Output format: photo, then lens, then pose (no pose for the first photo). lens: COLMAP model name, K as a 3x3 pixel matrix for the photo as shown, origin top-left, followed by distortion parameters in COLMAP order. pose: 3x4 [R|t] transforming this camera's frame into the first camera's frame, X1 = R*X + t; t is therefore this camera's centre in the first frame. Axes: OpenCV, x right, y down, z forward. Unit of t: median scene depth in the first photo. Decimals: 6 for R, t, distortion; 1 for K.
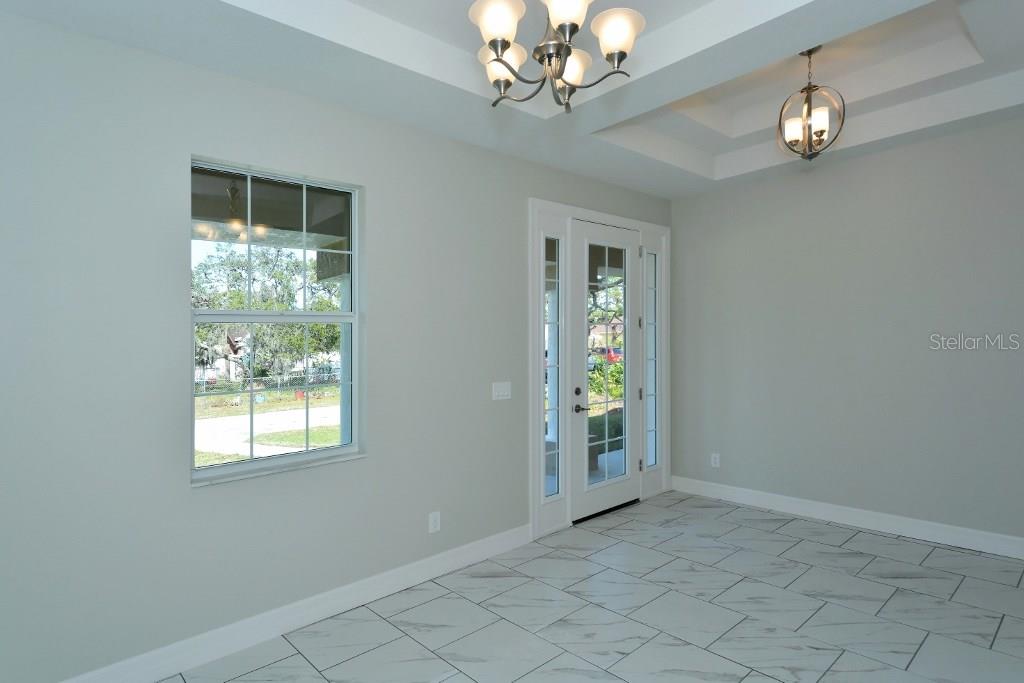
lens RADIAL K [[557.9, 0, 512.0], [0, 557.9, 342.8], [0, 0, 1]] dist [0.000960, -0.000322]
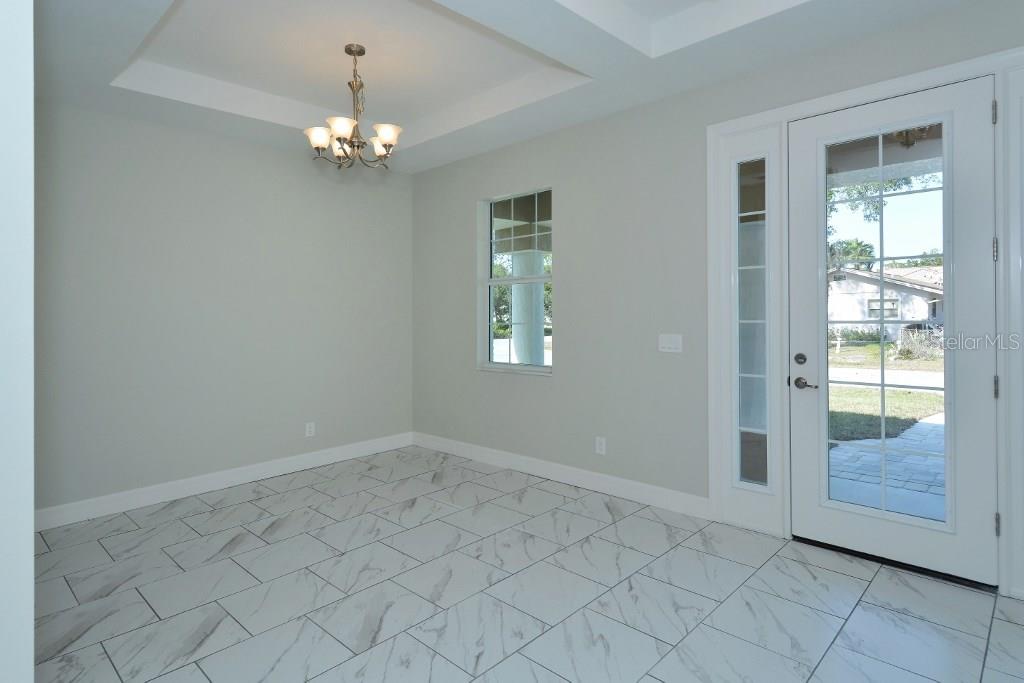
lens RADIAL K [[557.9, 0, 516.0], [0, 557.9, 300.9], [0, 0, 1]] dist [0.000960, -0.000322]
pose [[0.069345, 0.002607, -0.997589, 0.932086], [0.007920, 0.999964, 0.003164, 0.008807], [0.997561, -0.008120, 0.069322, 0.677427]]
